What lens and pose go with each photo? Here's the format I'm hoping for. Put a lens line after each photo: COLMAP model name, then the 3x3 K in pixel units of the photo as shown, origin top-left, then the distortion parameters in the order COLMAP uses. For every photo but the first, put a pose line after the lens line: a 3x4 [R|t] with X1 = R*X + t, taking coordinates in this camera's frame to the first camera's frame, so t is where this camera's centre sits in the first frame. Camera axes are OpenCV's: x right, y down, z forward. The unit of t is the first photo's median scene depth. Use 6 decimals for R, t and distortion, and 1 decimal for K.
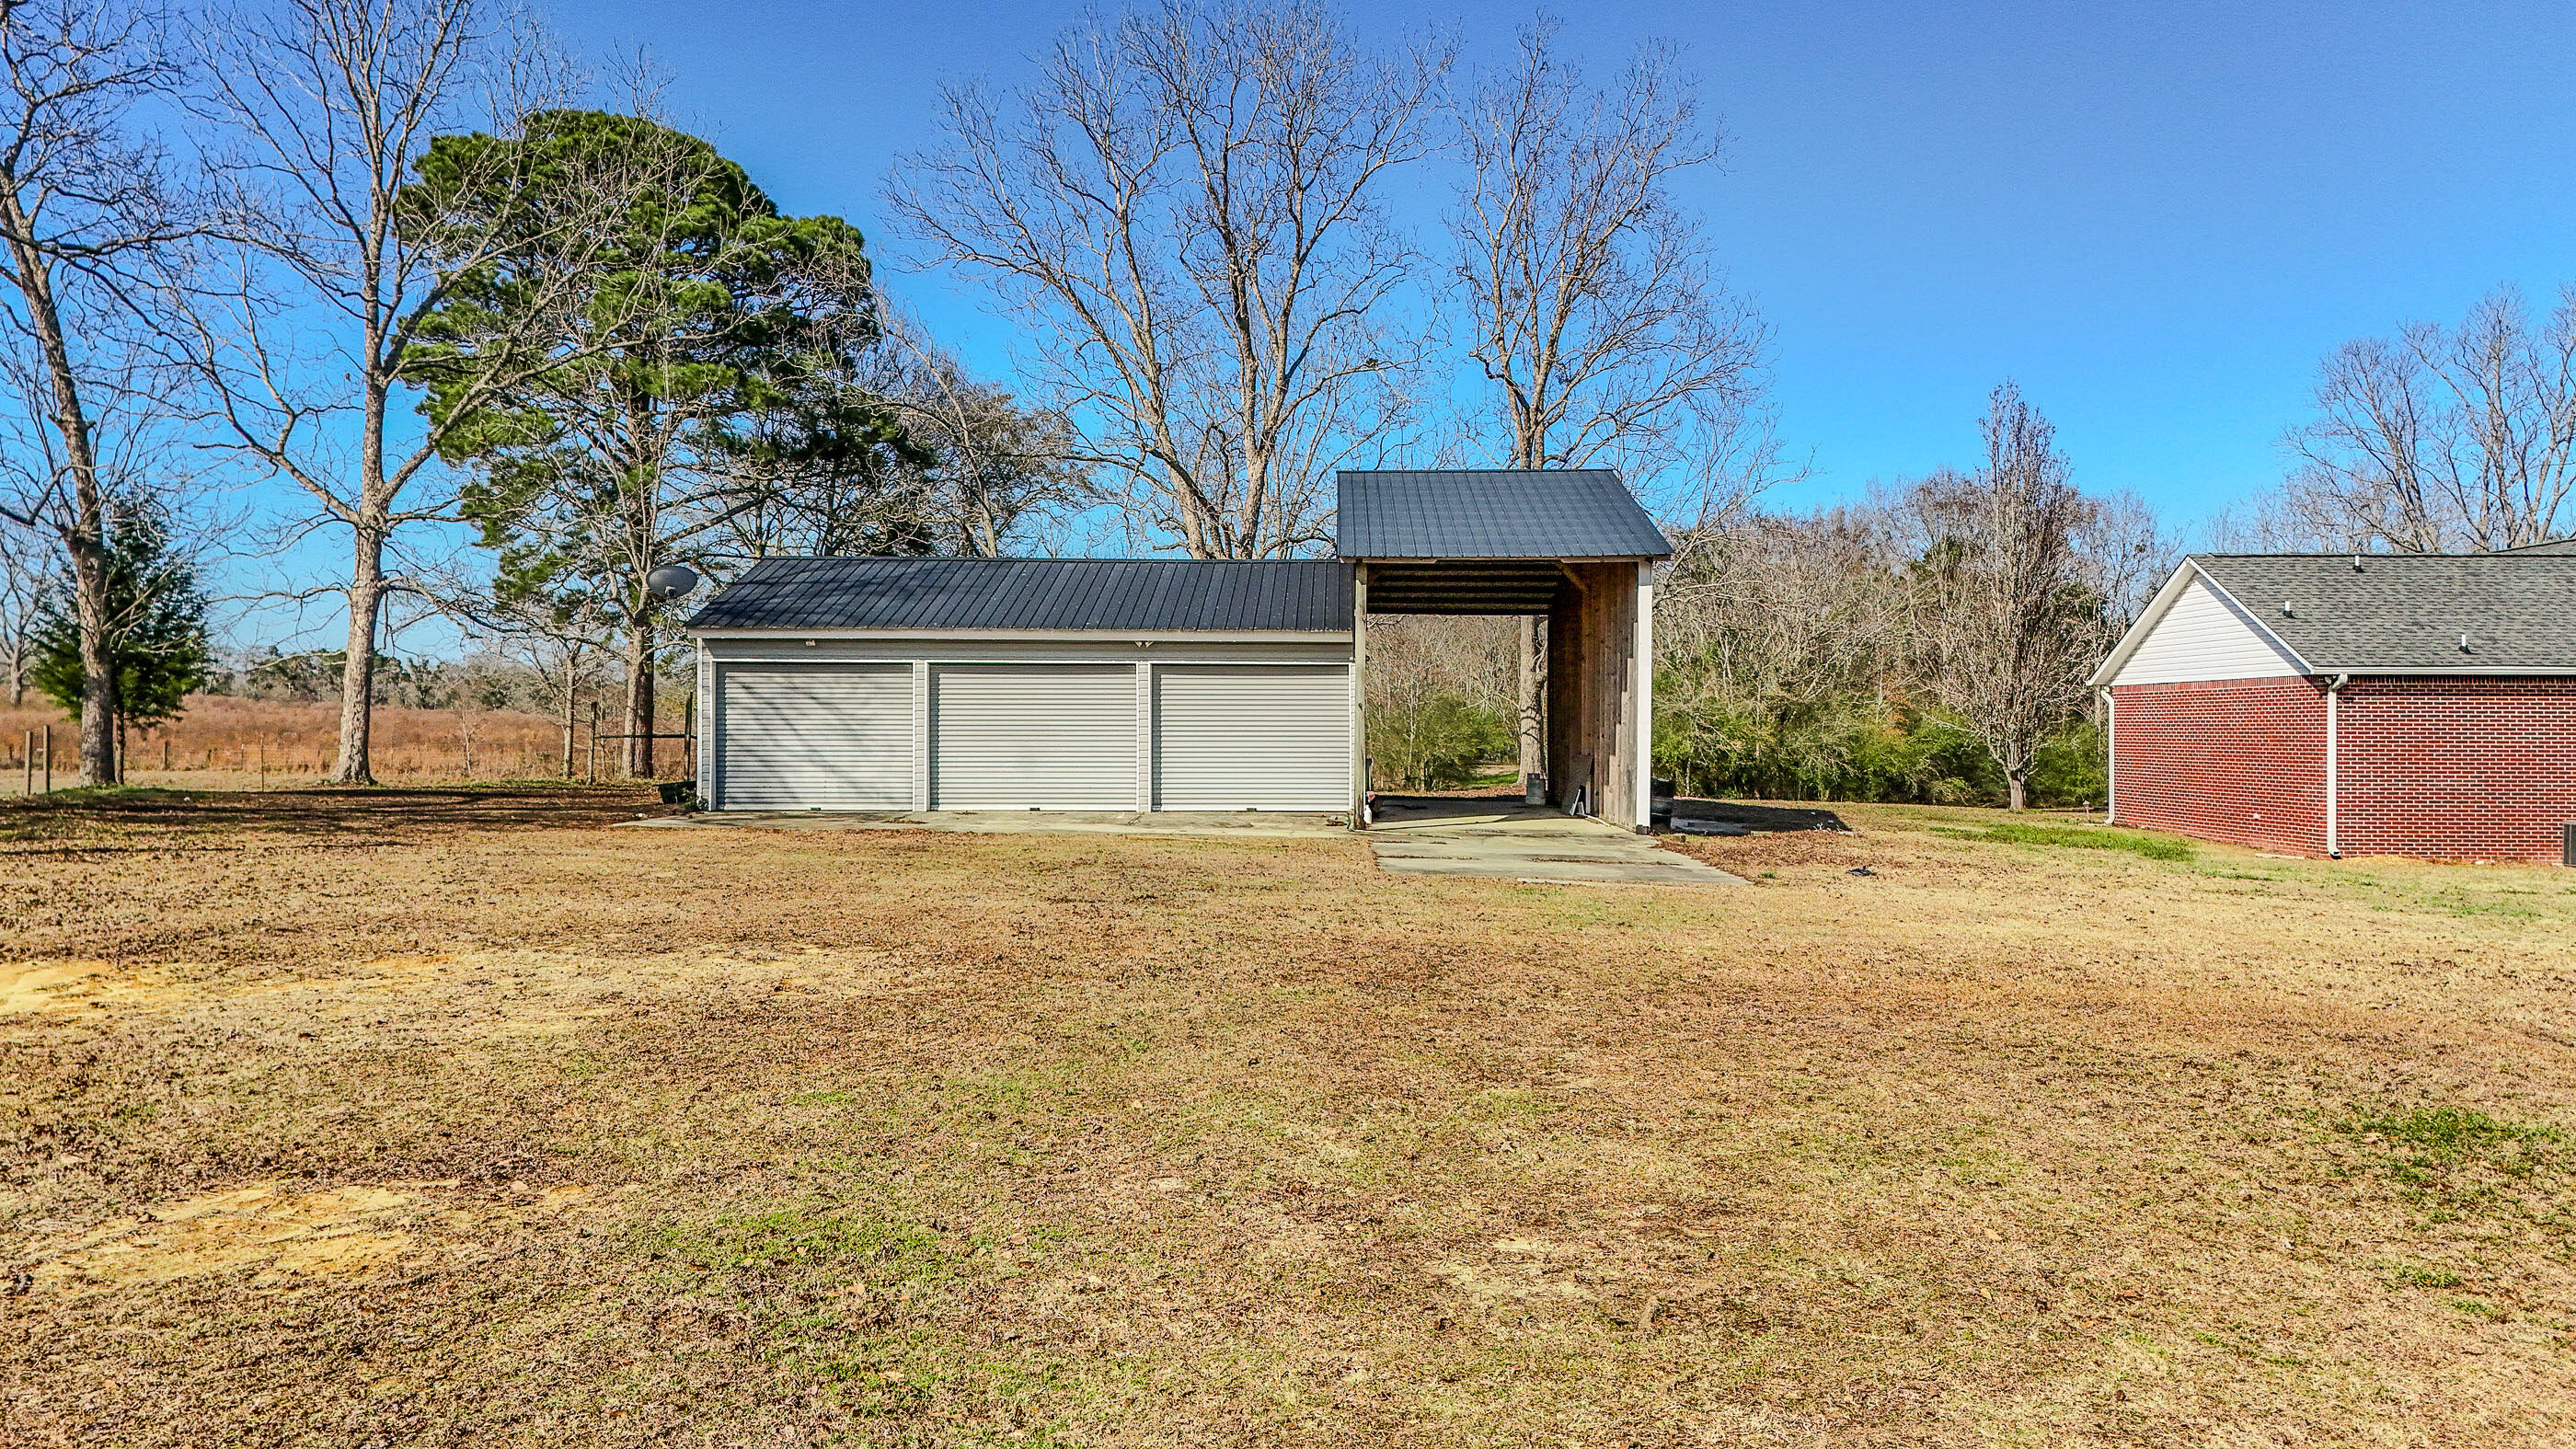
lens RADIAL K [[1946.6, 0, 1280.9], [0, 1946.6, 689.3], [0, 0, 1]] dist [0.125157, -0.167743]
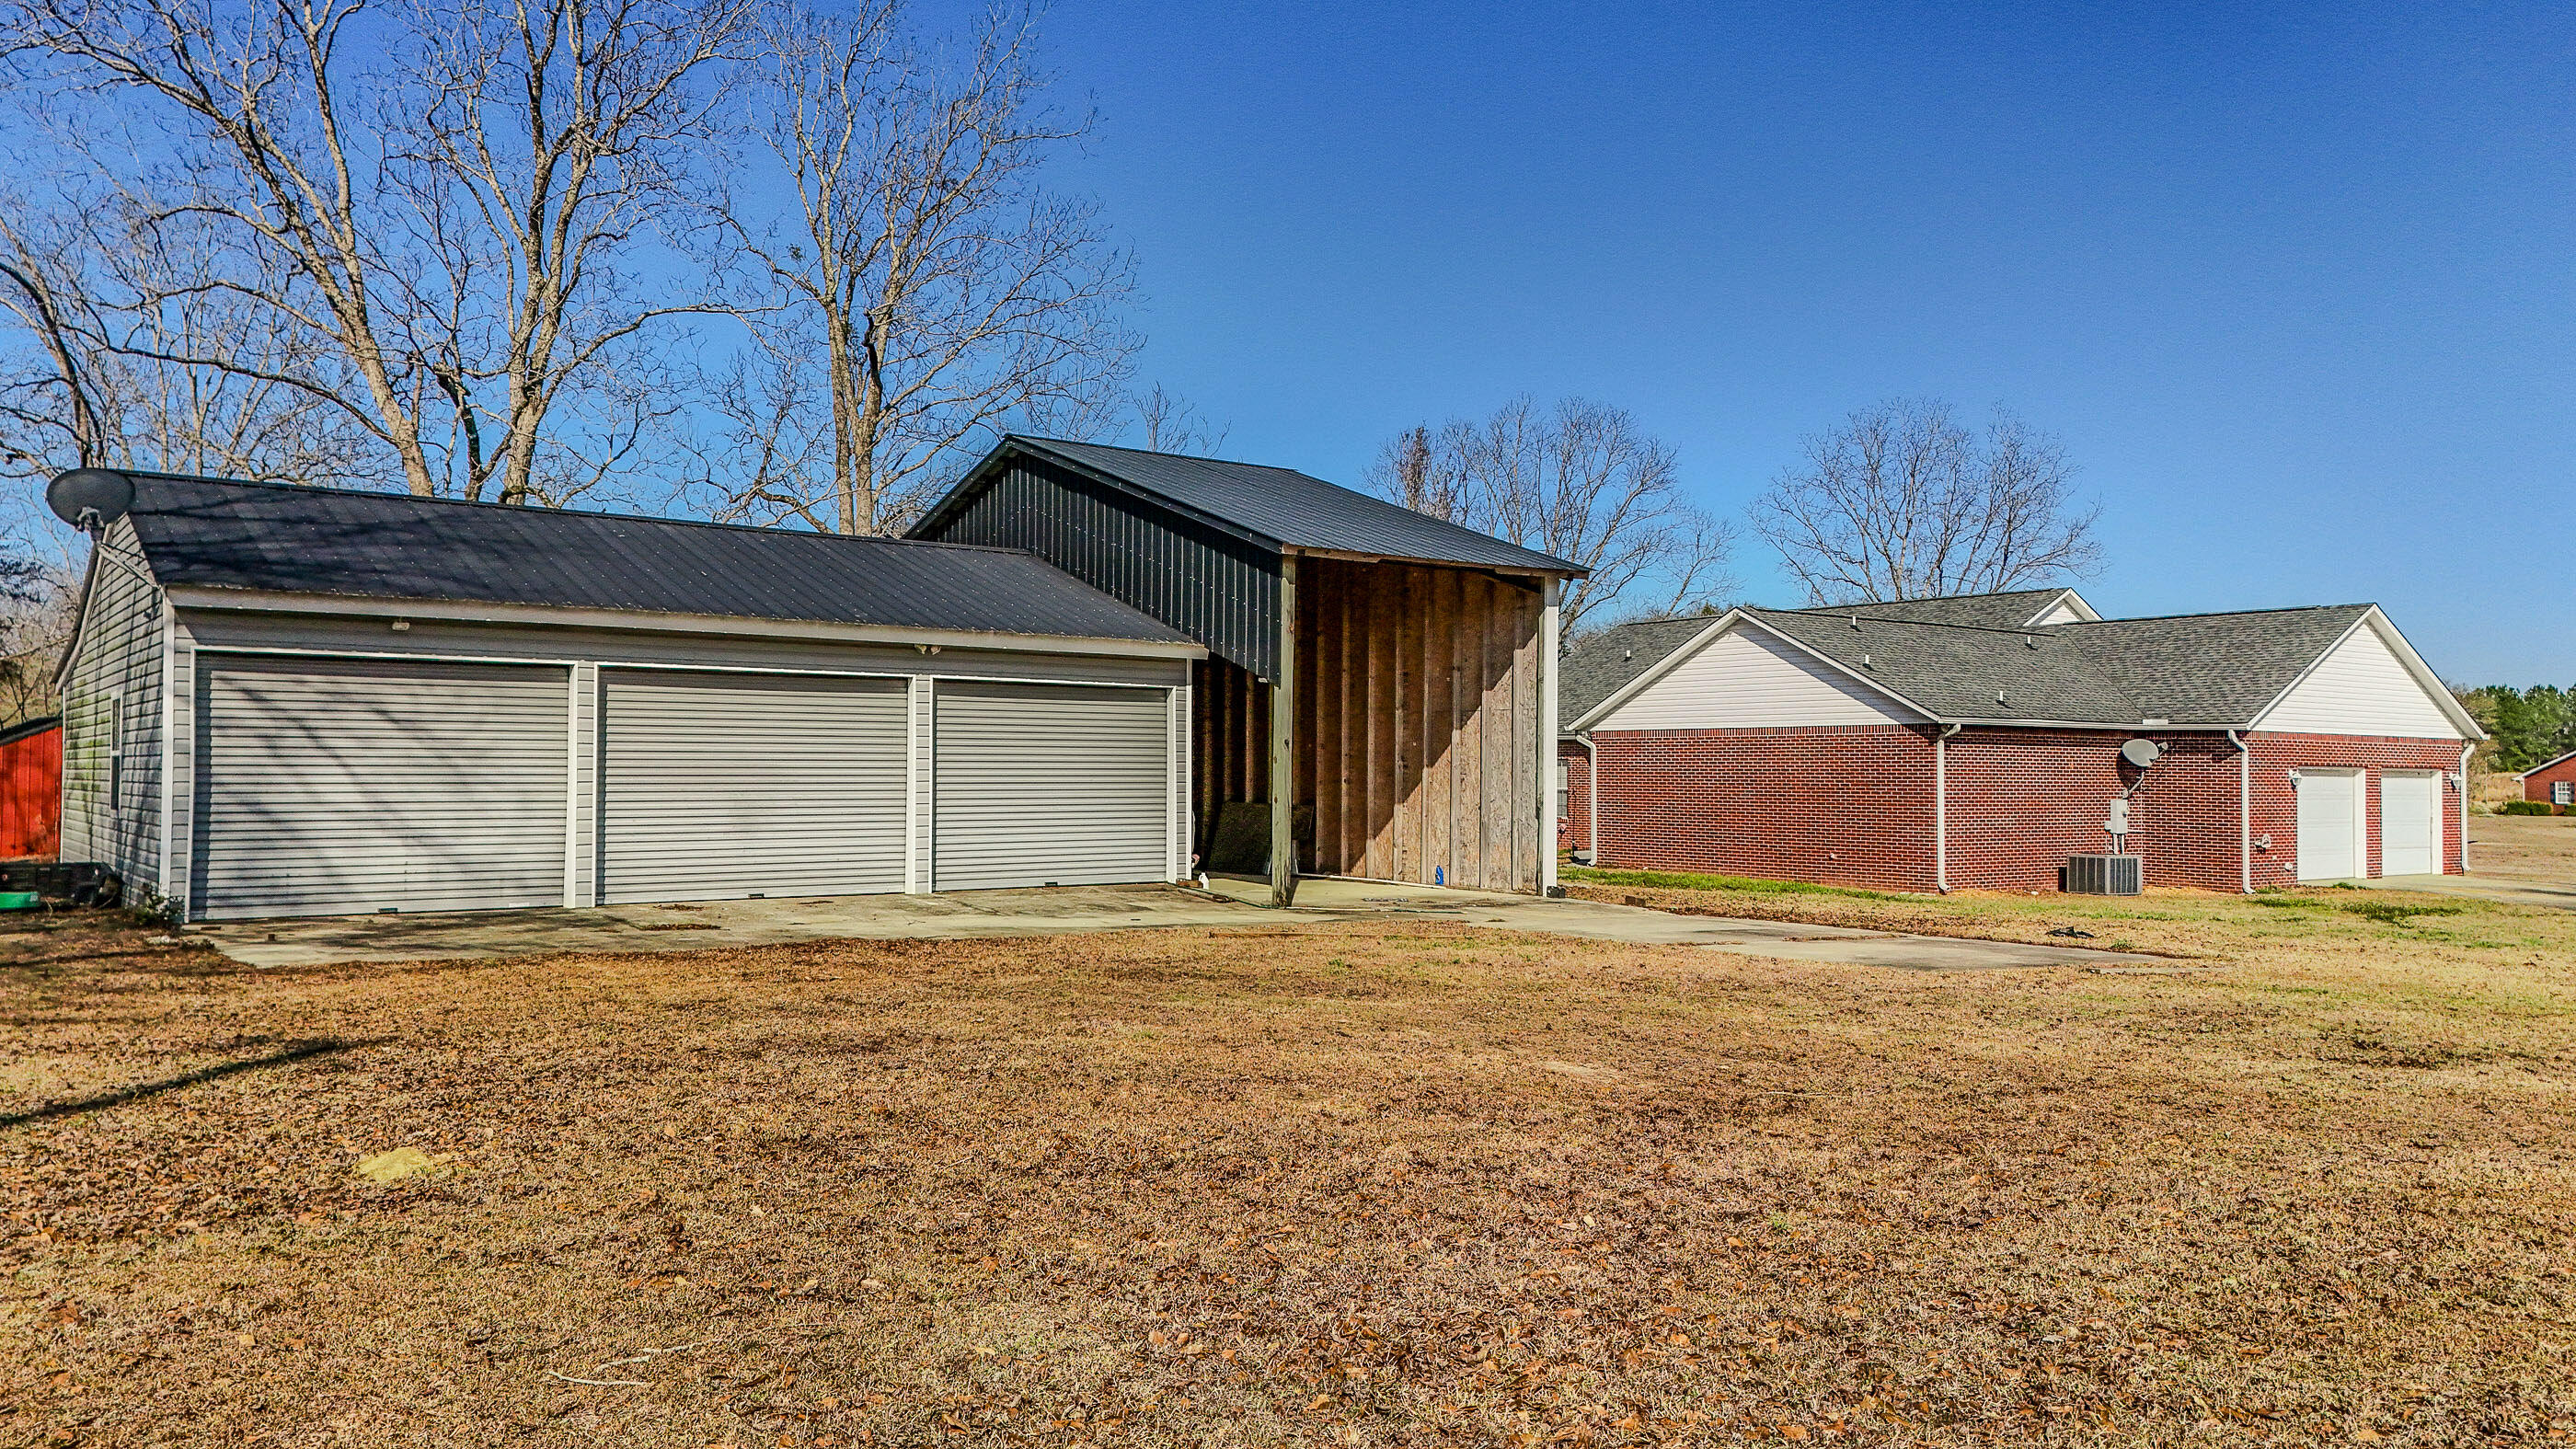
lens RADIAL K [[1944.1, 0, 1288.0], [0, 1944.1, 724.5], [0, 0, 1]] dist [0.089774, -0.090635]
pose [[0.776173, 0.018190, 0.630257, -0.404031], [-0.012112, 0.999829, -0.013940, 0.011538], [-0.630403, 0.003186, 0.776261, 0.376166]]
